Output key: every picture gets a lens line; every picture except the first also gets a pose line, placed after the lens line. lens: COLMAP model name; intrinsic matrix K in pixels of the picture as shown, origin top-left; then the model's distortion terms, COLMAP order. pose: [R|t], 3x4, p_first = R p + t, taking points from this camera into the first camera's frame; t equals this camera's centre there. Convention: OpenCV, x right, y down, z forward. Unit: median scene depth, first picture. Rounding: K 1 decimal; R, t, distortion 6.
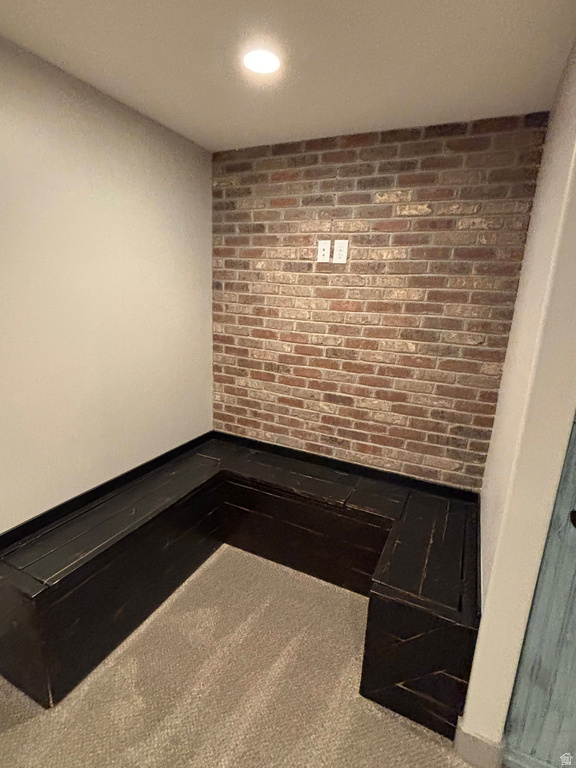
lens RADIAL K [[388.7, 0, 287.1], [0, 388.7, 388.0], [0, 0, 1]] dist [0.019075, -0.002439]
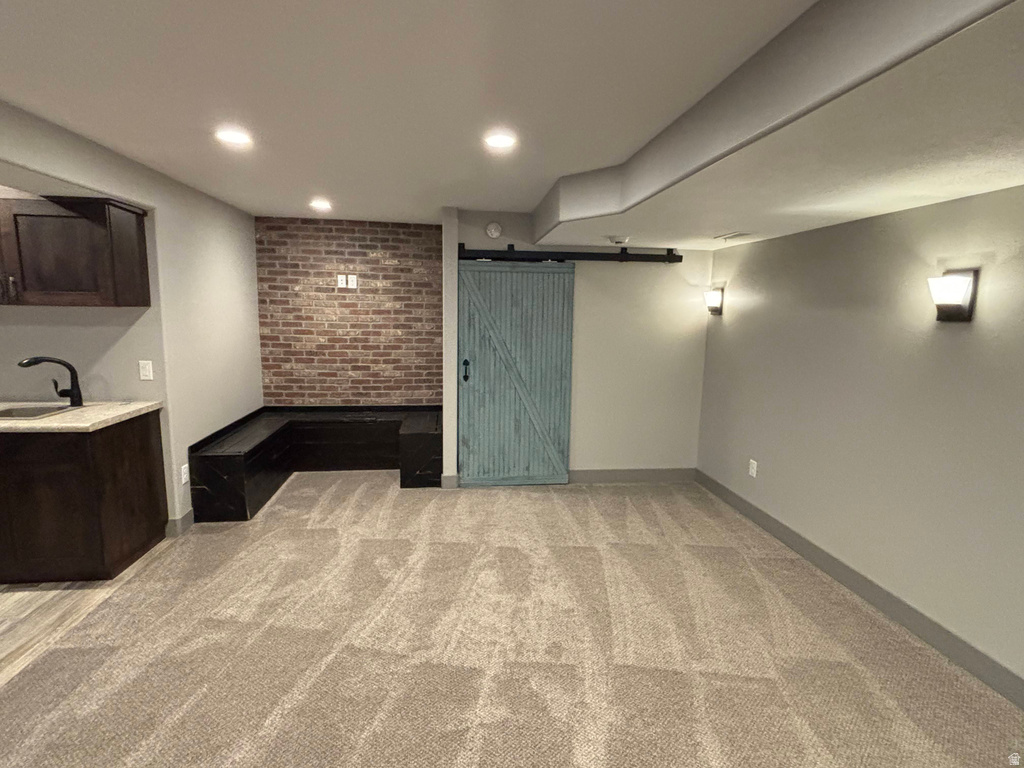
lens RADIAL K [[518.3, 0, 513.6], [0, 518.3, 383.9], [0, 0, 1]] dist [0.019075, -0.002439]
pose [[0.840121, -0.102966, 0.532537, -0.540509], [0.145186, 0.988679, -0.037881, 0.294495], [-0.522607, 0.109142, 0.845559, -1.290181]]
